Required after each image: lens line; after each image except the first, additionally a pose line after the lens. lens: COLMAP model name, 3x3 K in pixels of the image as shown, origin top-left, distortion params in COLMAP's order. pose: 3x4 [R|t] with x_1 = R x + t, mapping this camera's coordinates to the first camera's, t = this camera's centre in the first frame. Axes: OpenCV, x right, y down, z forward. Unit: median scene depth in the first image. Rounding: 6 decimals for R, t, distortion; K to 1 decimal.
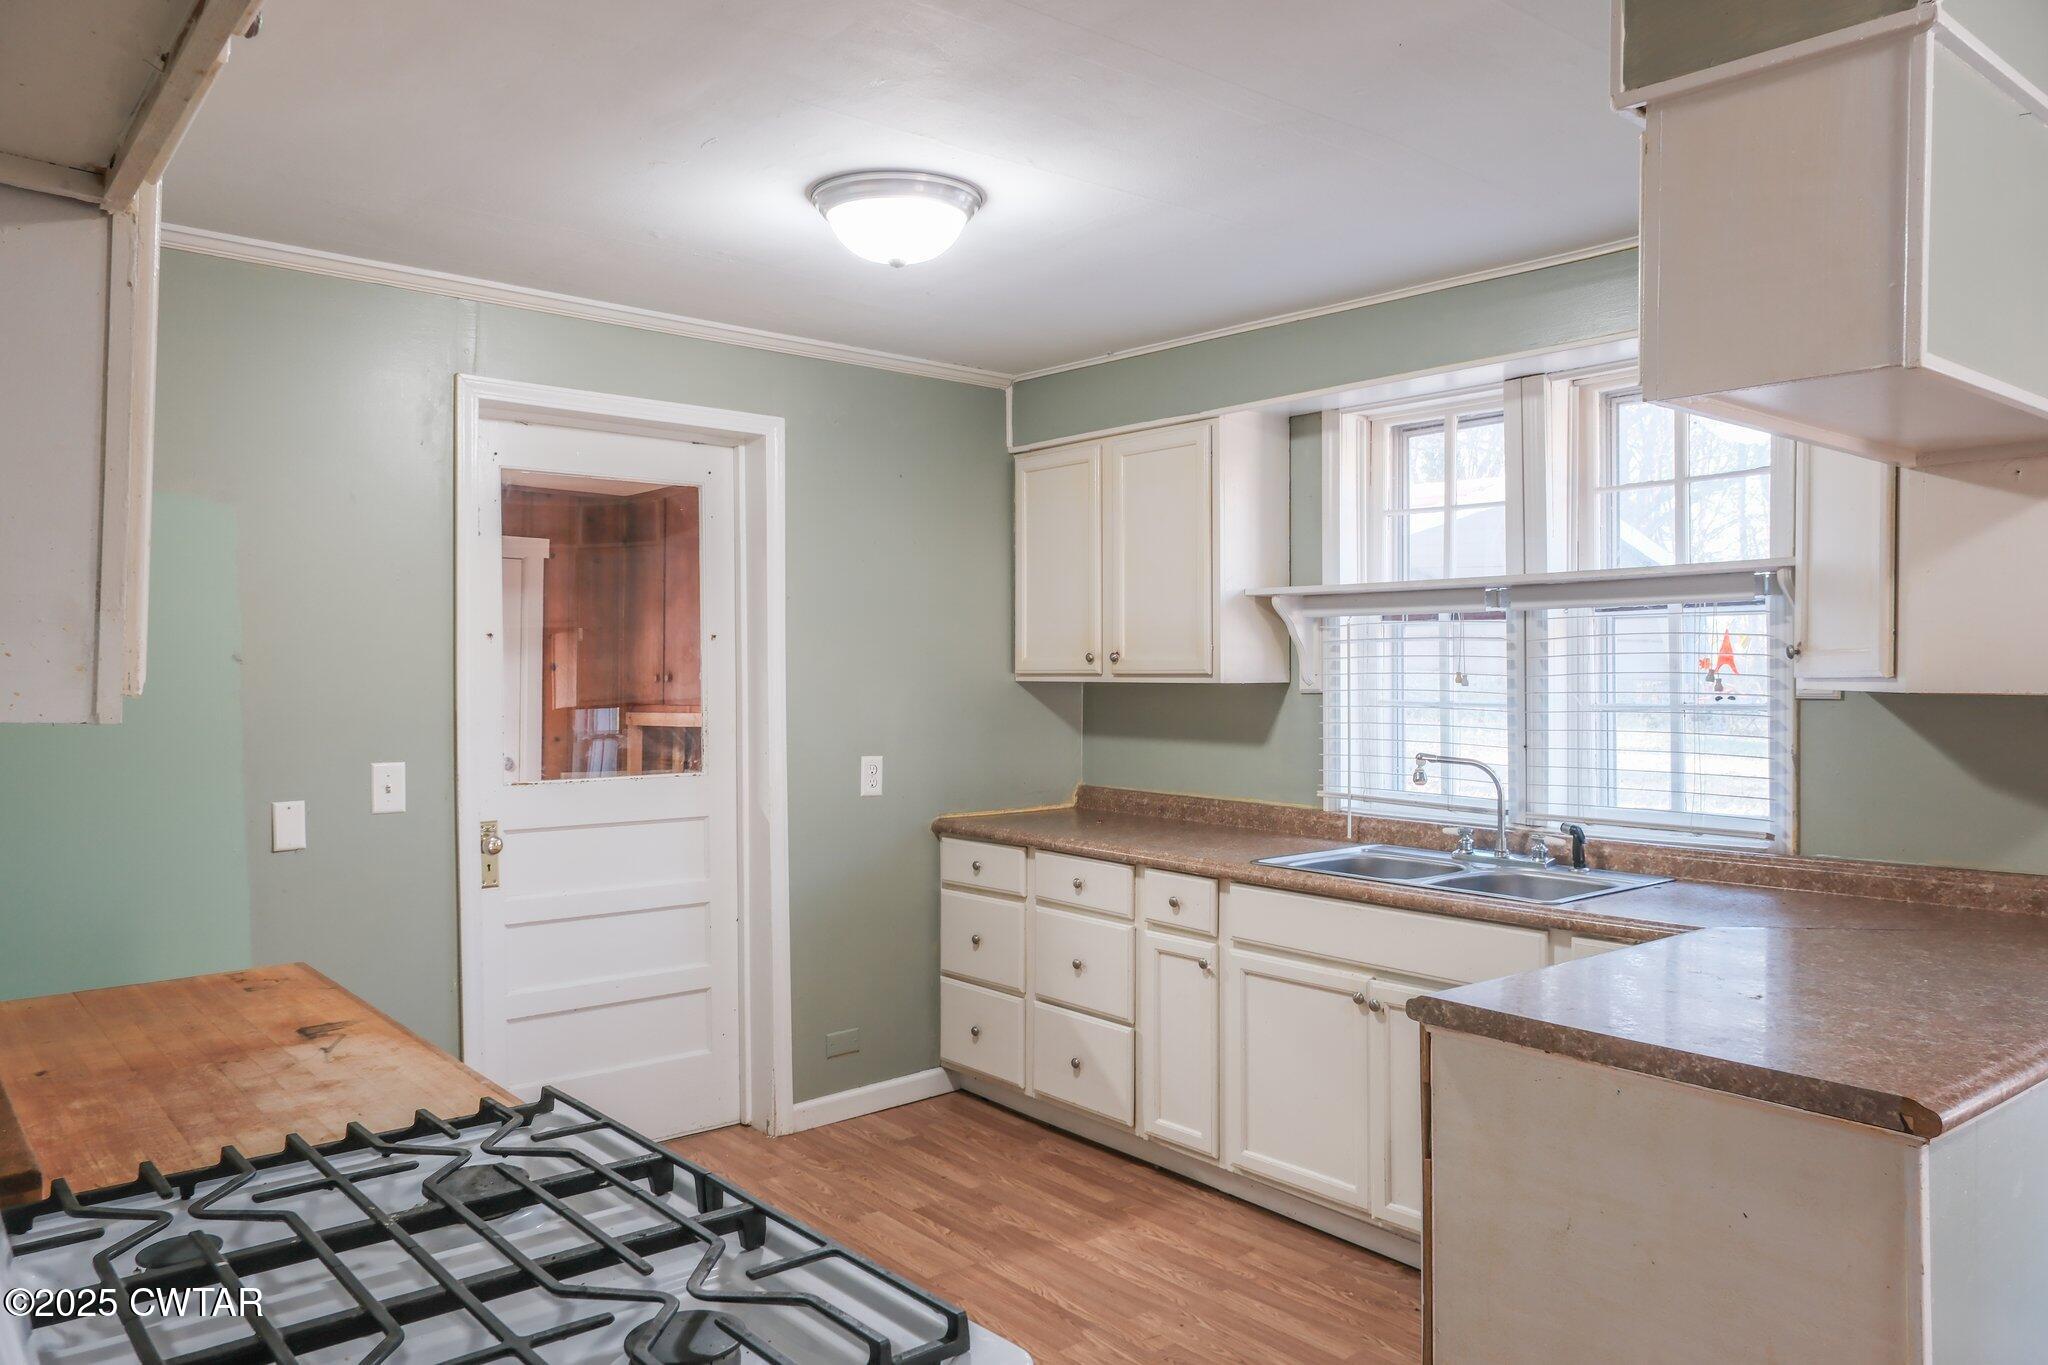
lens RADIAL K [[1405.9, 0, 1011.3], [0, 1405.9, 677.5], [0, 0, 1]] dist [-0.008551, 0.023963]
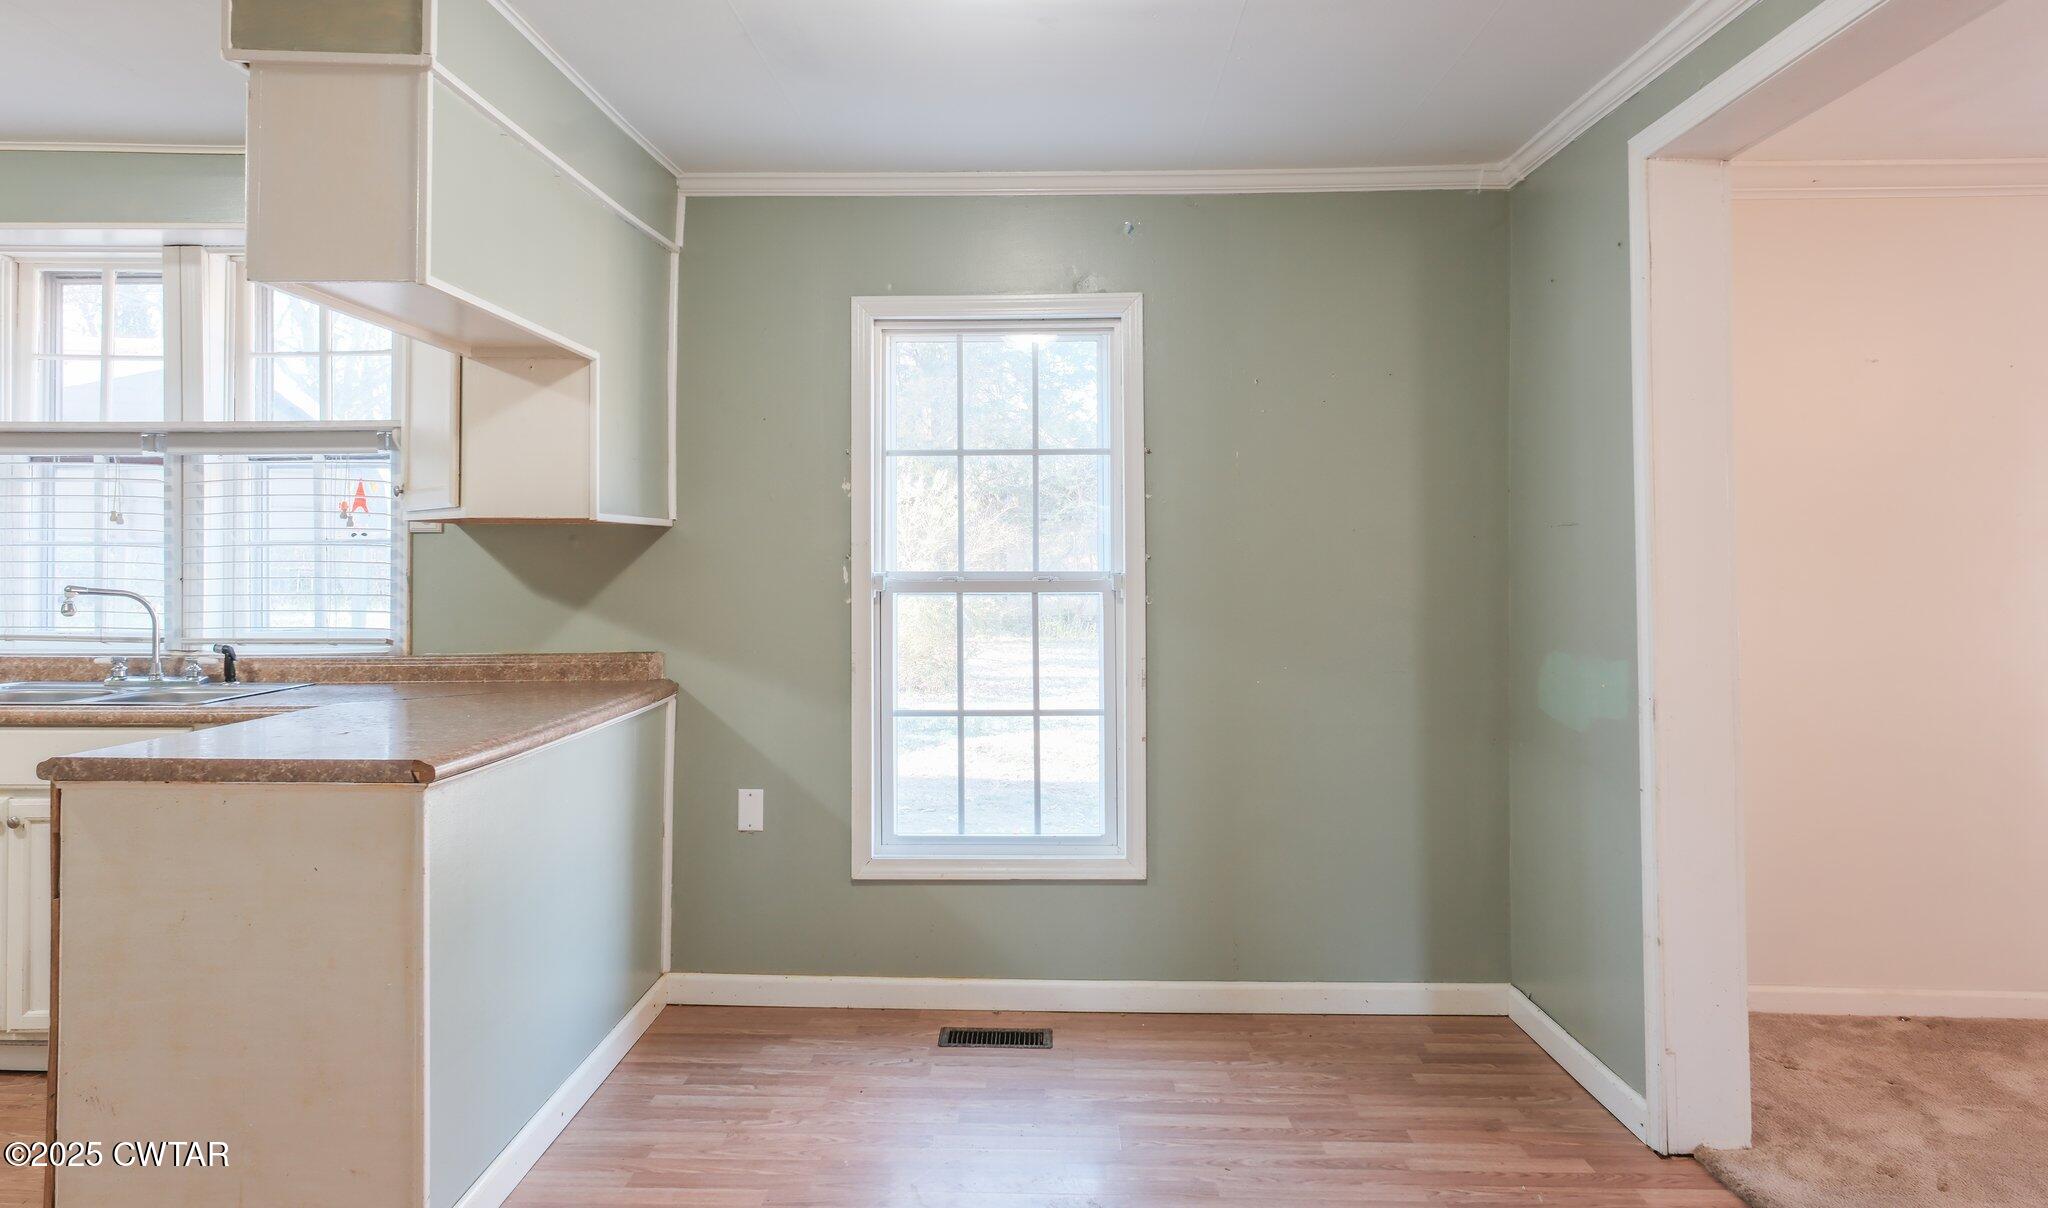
lens RADIAL K [[1413.0, 0, 1000.6], [0, 1413.0, 529.3], [0, 0, 1]] dist [0.011258, 0.005247]
pose [[0.661915, 0.016242, 0.749403, -0.046210], [0.003402, 0.999690, -0.024672, 0.041628], [-0.749572, 0.018880, 0.661654, -0.230915]]
